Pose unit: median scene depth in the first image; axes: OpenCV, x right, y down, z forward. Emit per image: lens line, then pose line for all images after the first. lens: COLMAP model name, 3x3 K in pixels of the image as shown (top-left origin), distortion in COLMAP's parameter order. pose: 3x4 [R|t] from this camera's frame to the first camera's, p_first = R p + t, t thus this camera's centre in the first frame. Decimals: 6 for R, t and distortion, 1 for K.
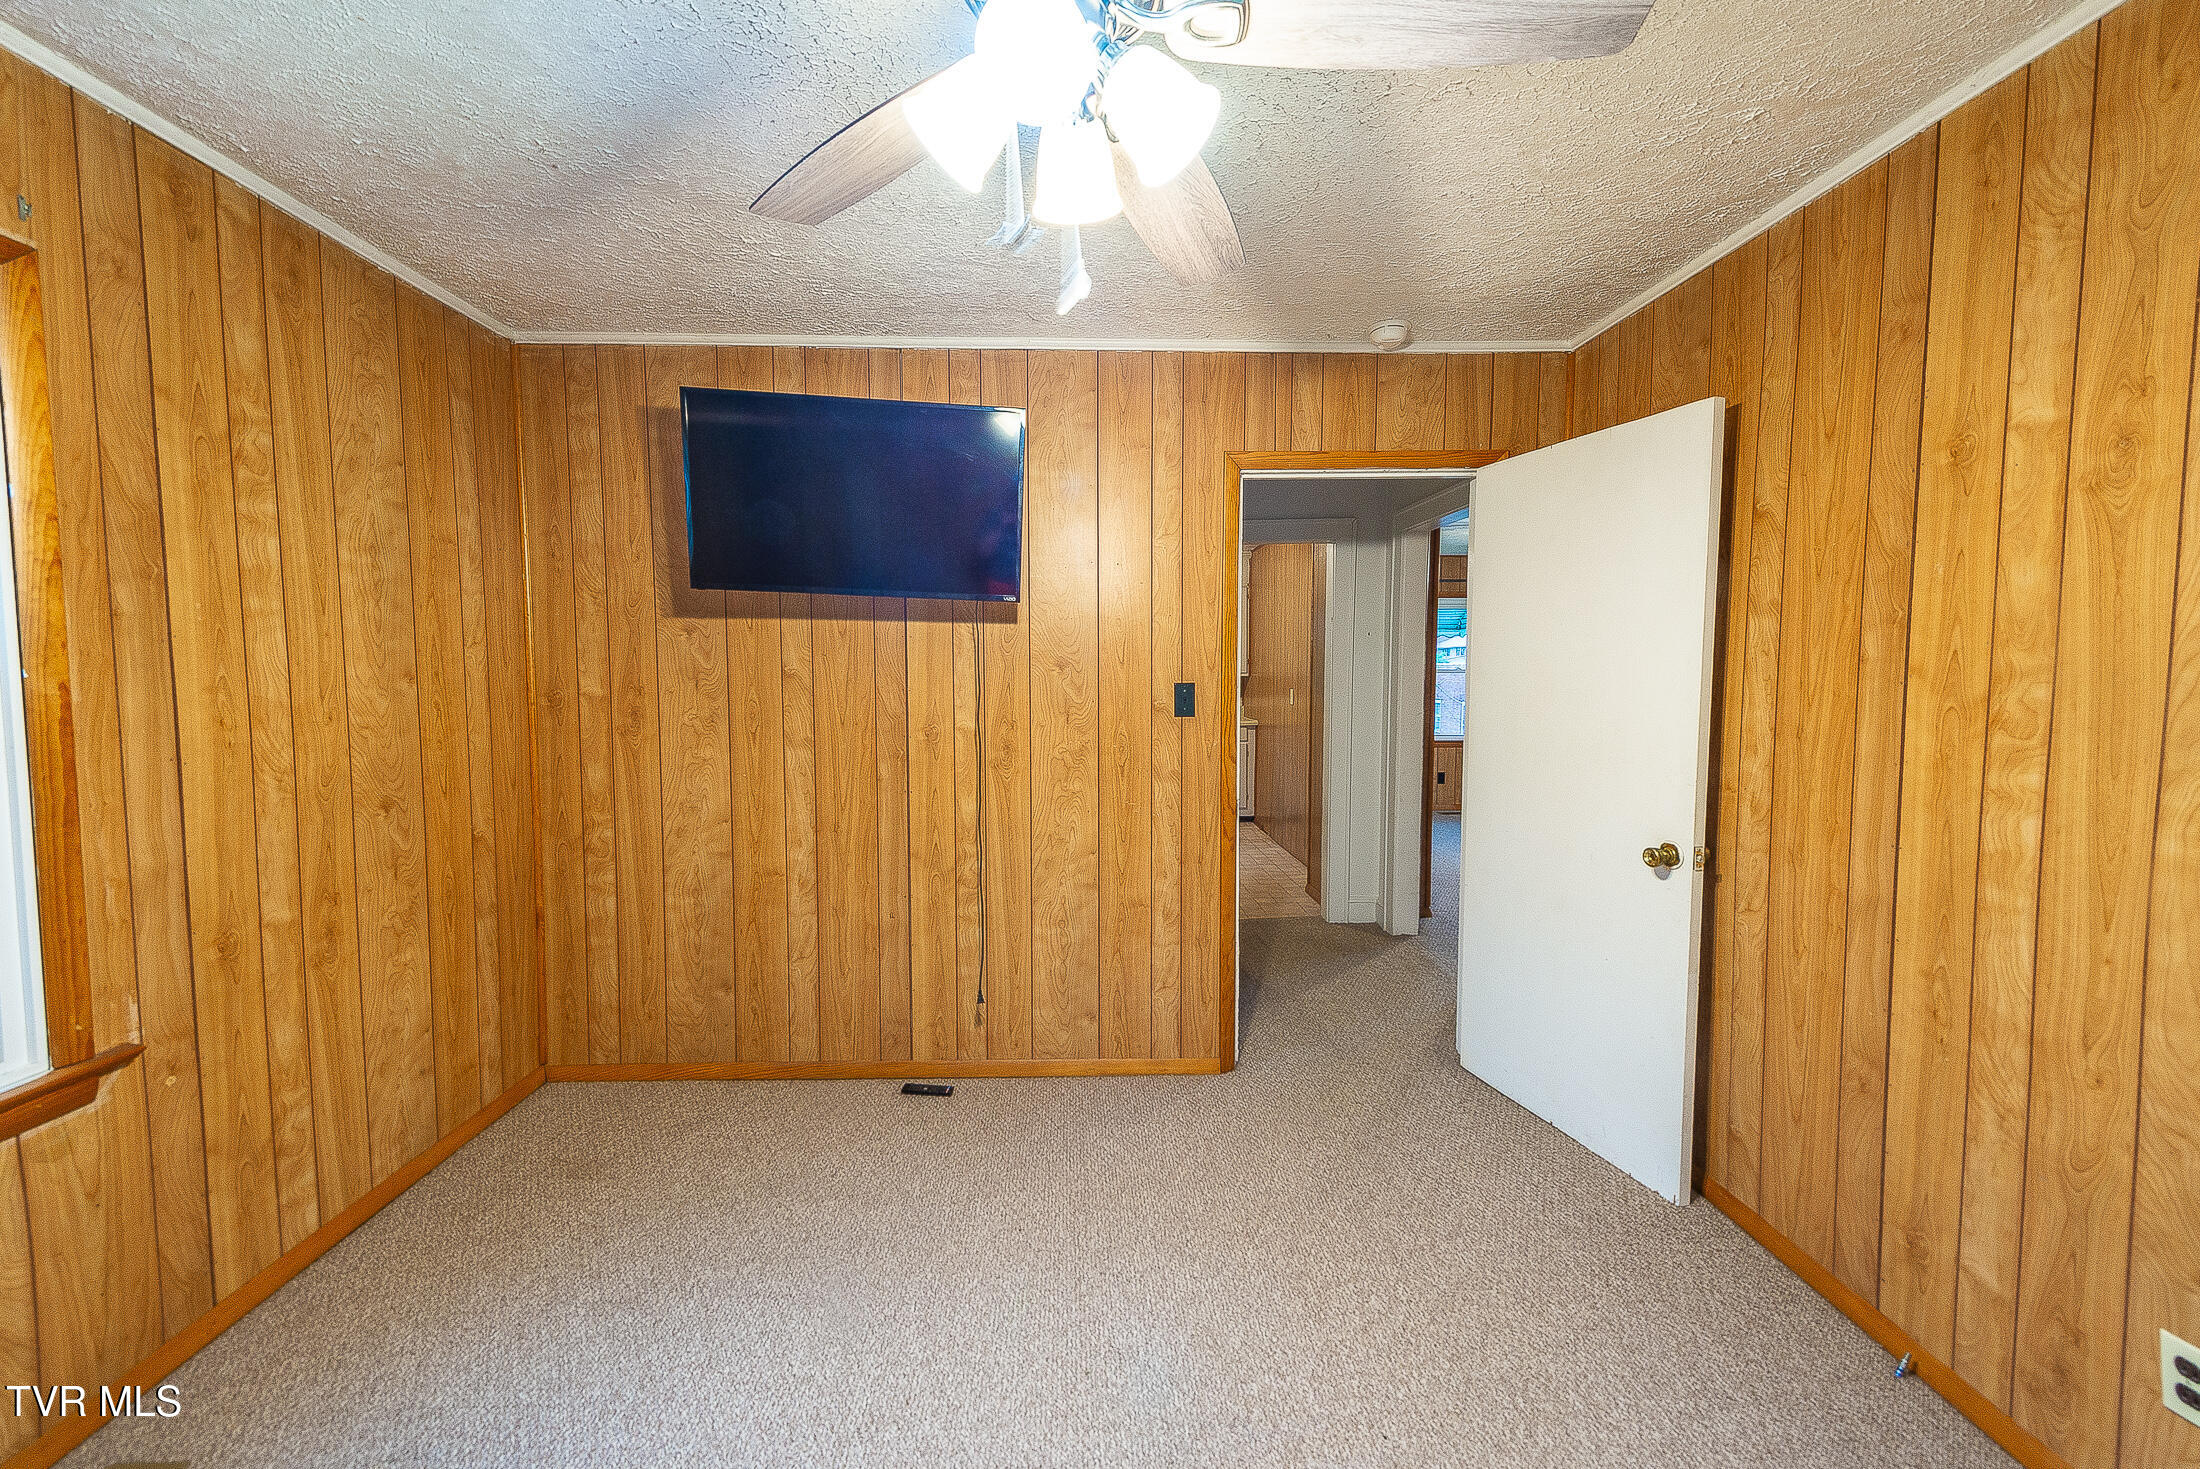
lens RADIAL K [[870.0, 0, 1100.8], [0, 870.0, 722.4], [0, 0, 1]] dist [0.012166, -0.003276]
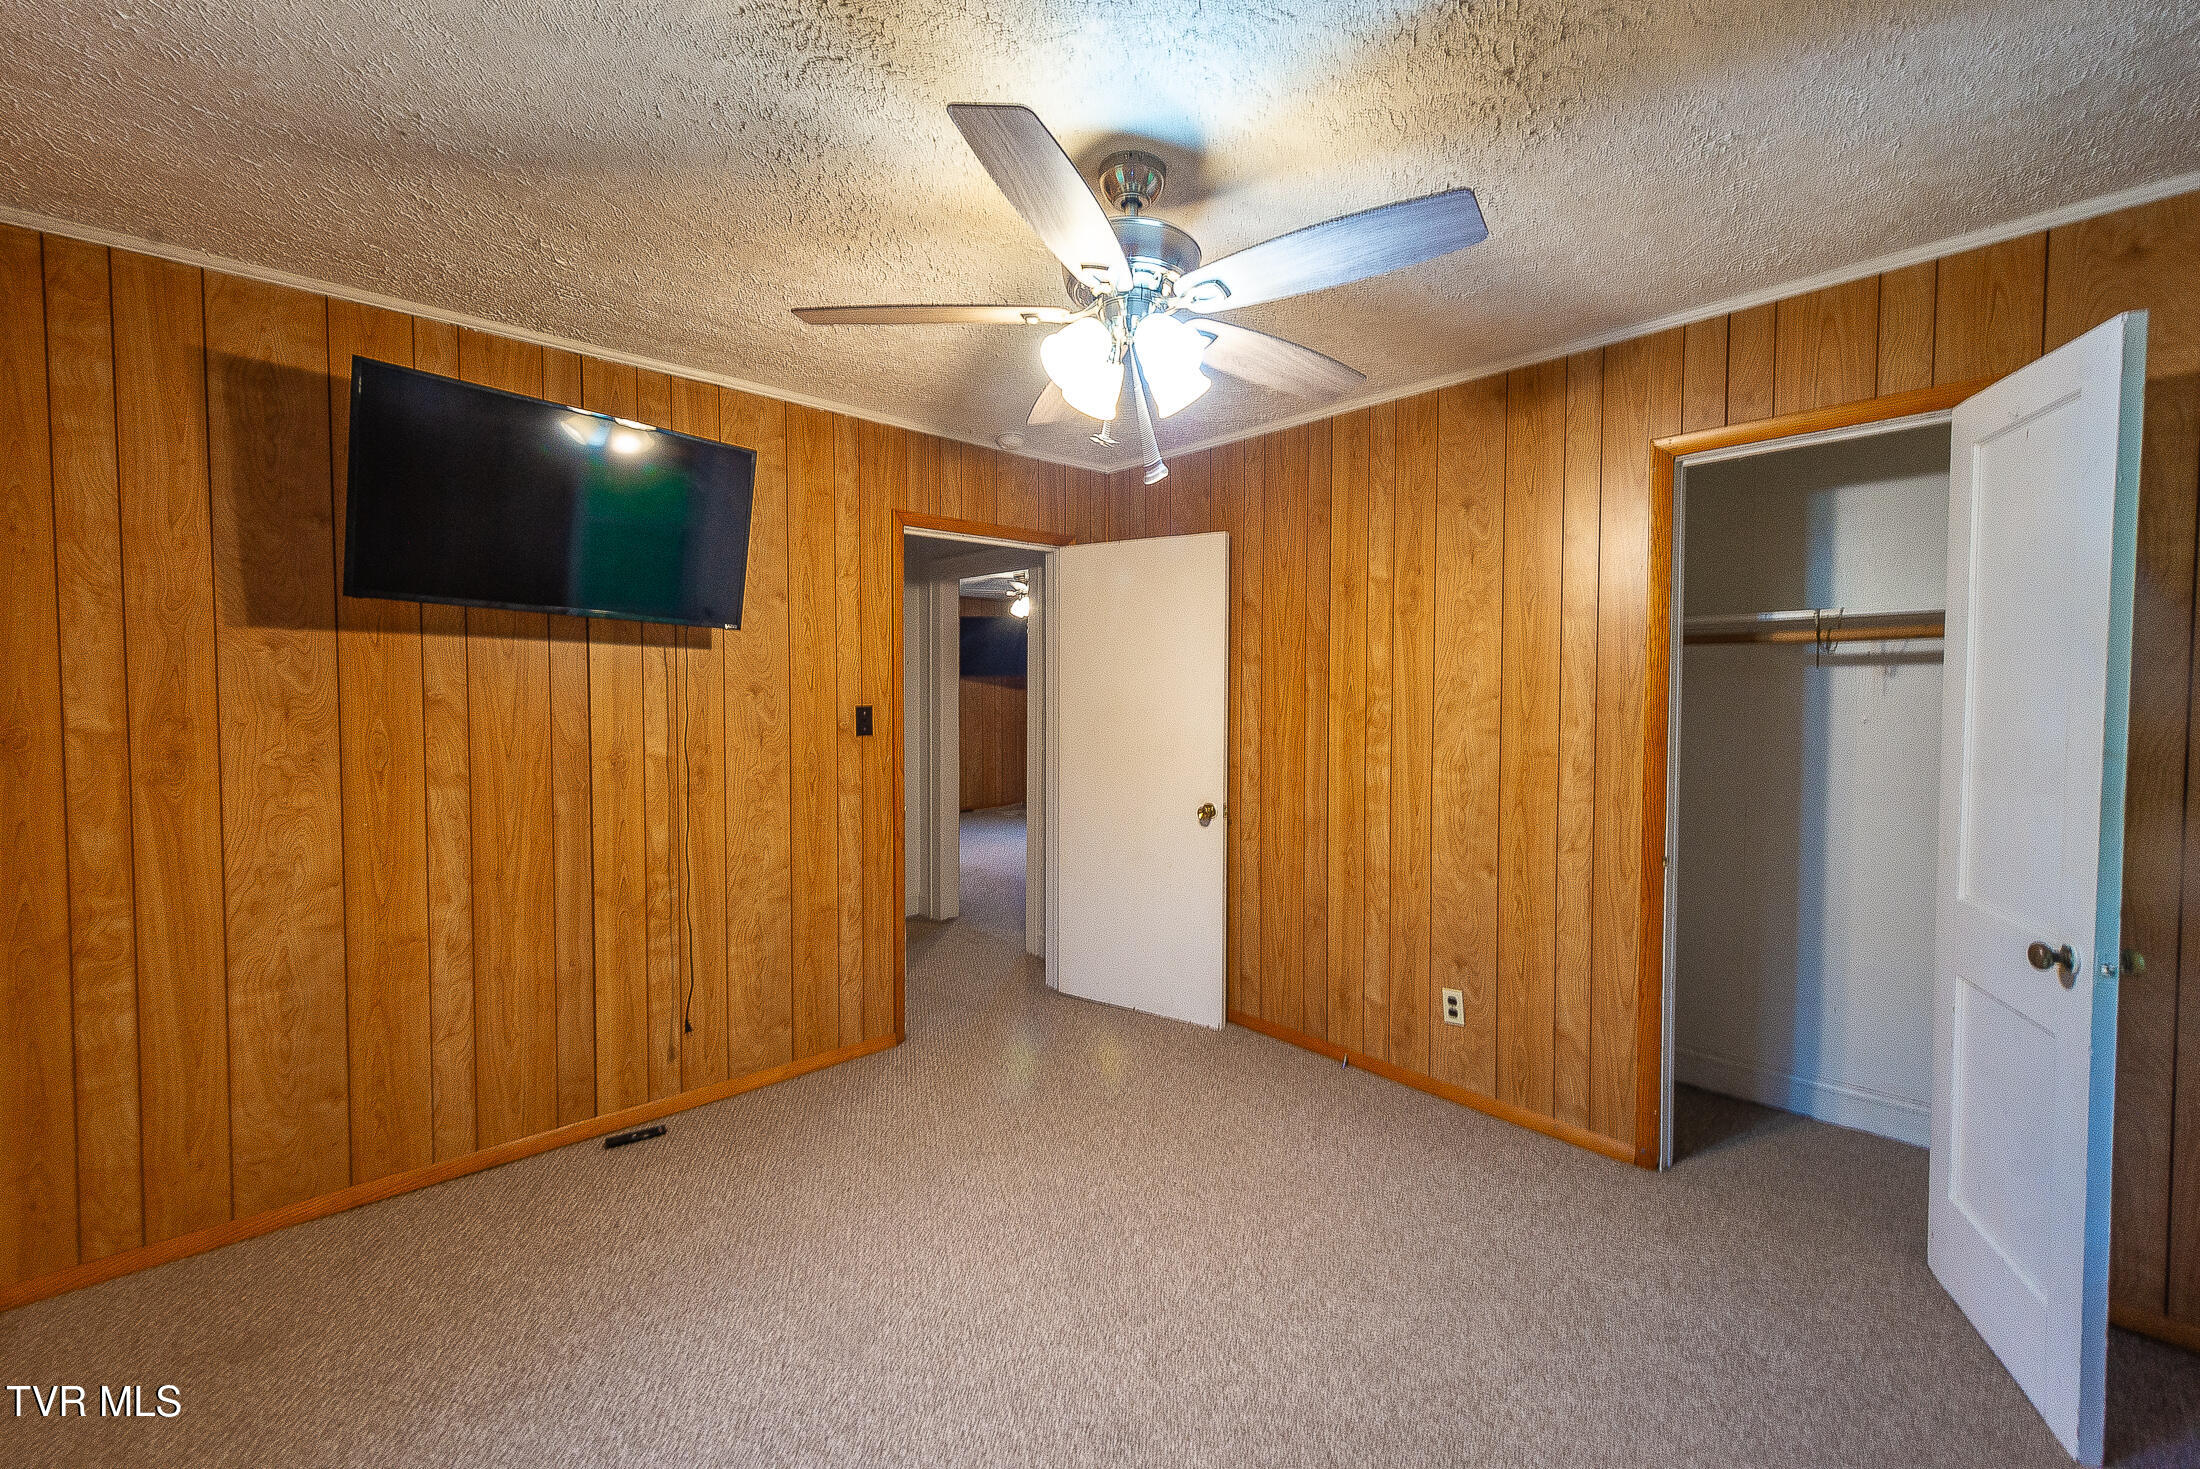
lens RADIAL K [[898.0, 0, 1093.8], [0, 898.0, 720.5], [0, 0, 1]] dist [0.001126, -0.000824]
pose [[0.753835, -0.018983, 0.656790, -0.614325], [0.038050, 0.999166, -0.014794, 0.002418], [-0.655961, 0.036143, 0.753929, -0.109822]]
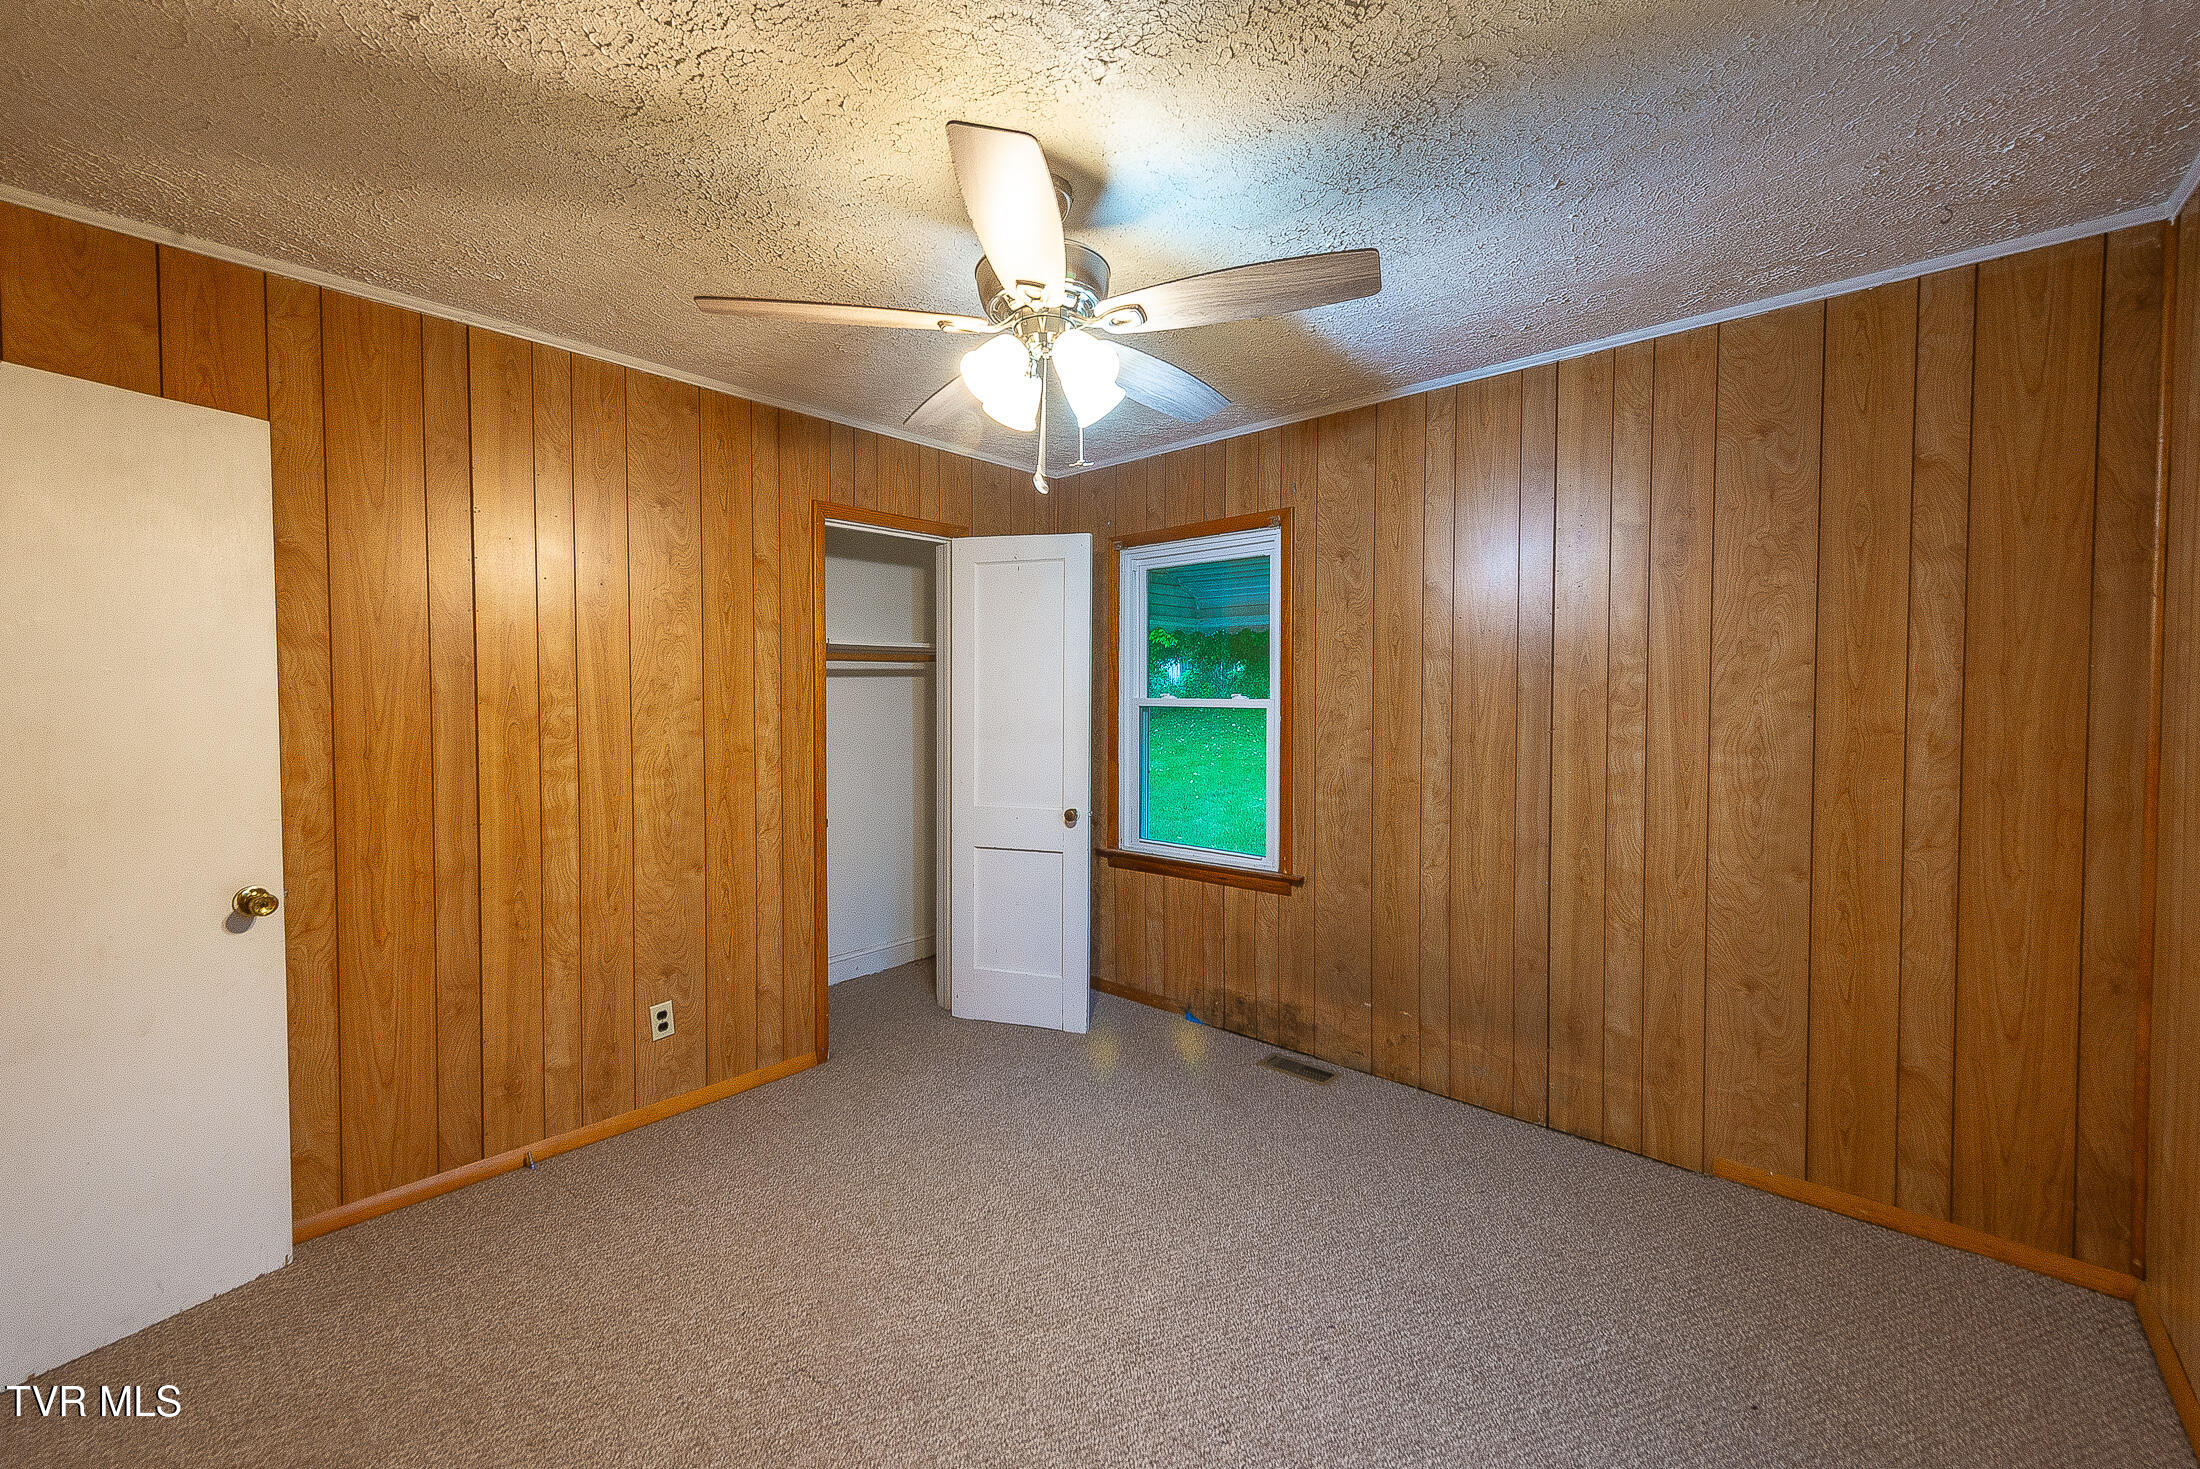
lens RADIAL K [[870.0, 0, 1103.4], [0, 870.0, 720.8], [0, 0, 1]] dist [0.012166, -0.003276]
pose [[-0.727914, -0.017197, 0.685453, -0.659283], [0.042324, 0.996652, 0.069950, -0.066559], [-0.684361, 0.079929, -0.724749, 1.098091]]
